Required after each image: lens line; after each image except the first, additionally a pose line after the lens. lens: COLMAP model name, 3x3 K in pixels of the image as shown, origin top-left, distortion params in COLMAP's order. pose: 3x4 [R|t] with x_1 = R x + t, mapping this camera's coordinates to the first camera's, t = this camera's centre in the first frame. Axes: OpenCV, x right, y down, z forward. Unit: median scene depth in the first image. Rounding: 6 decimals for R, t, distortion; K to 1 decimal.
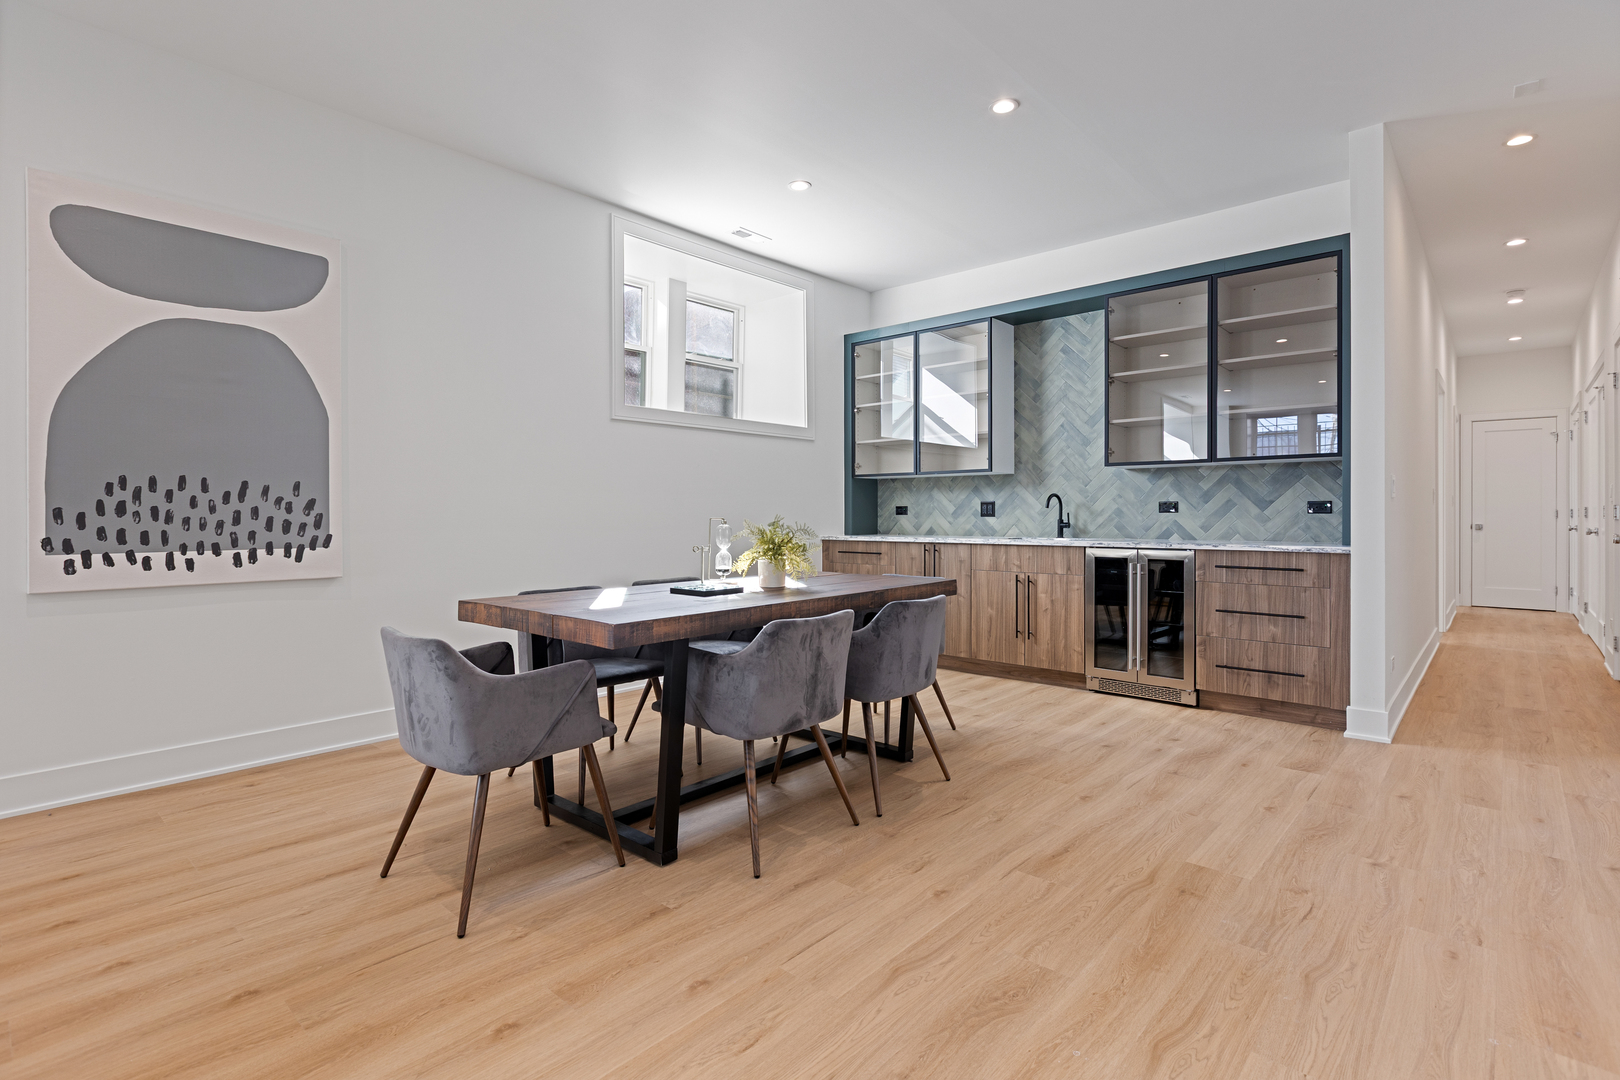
lens RADIAL K [[740.0, 0, 800.4], [0, 740.0, 516.3], [0, 0, 1]] dist [0.000280, -0.004575]
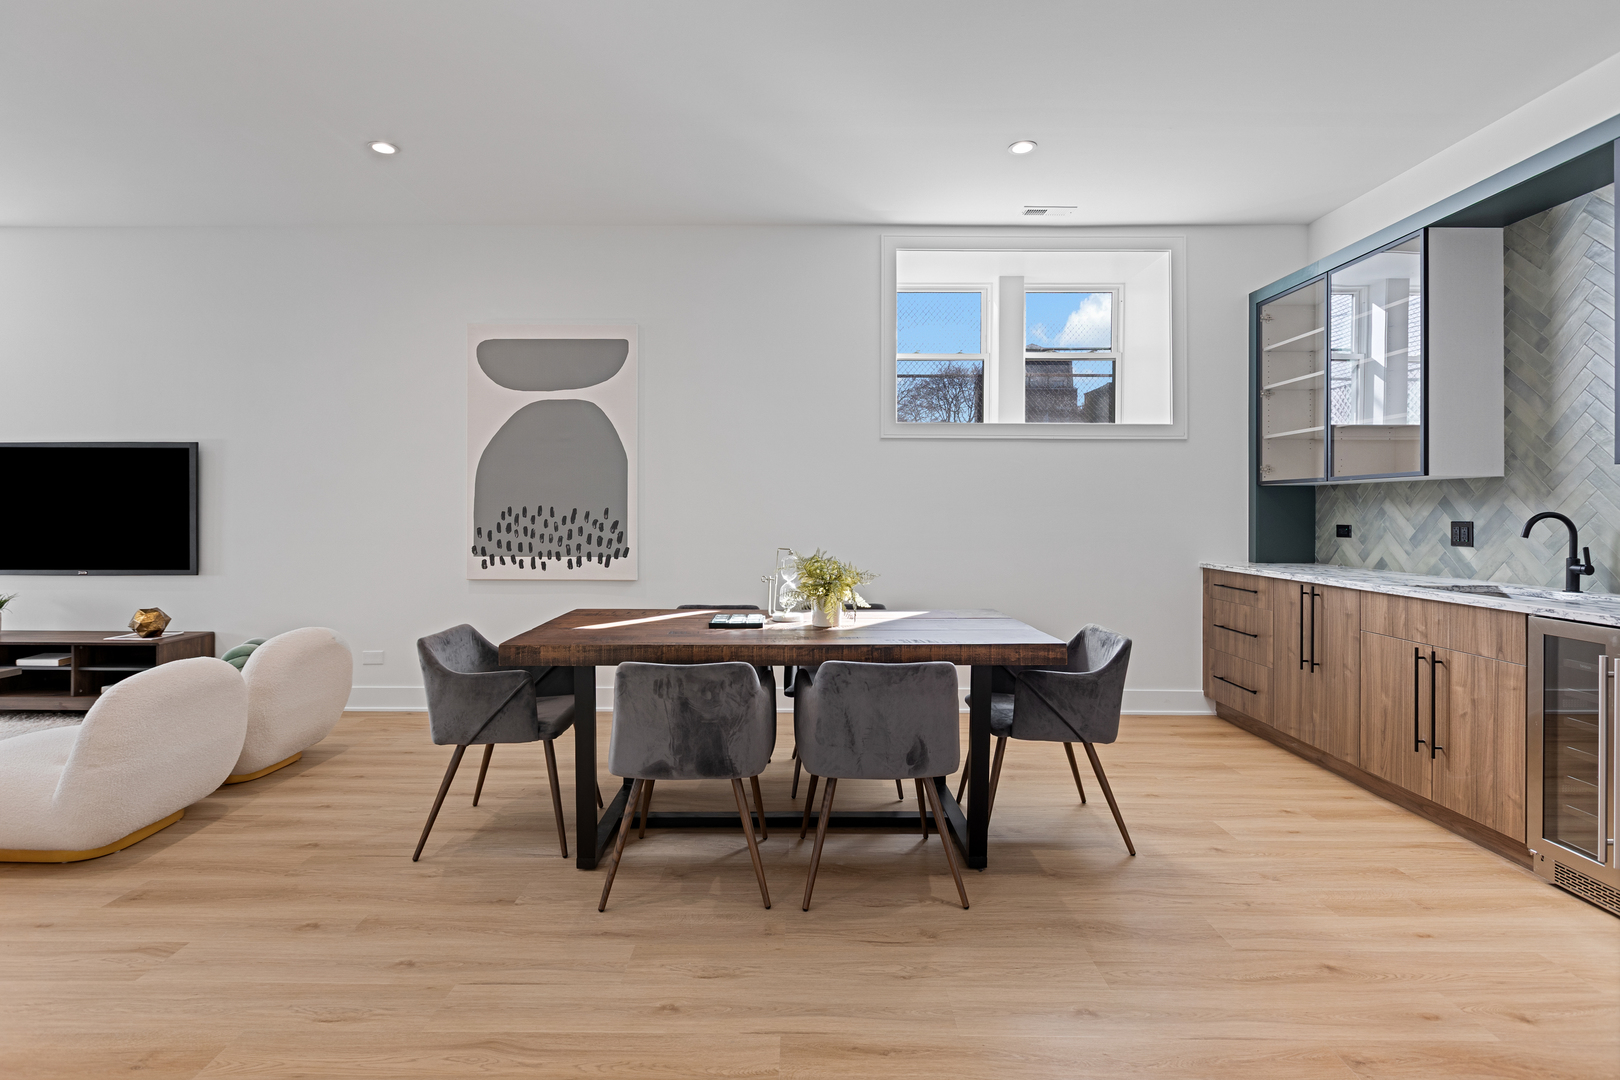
lens RADIAL K [[740.0, 0, 800.4], [0, 740.0, 516.3], [0, 0, 1]] dist [0.000280, -0.004575]
pose [[0.692504, 0.007852, -0.721371, 0.574069], [-0.007461, 0.999965, 0.003722, -0.041382], [0.721375, 0.002805, 0.692539, 0.325329]]
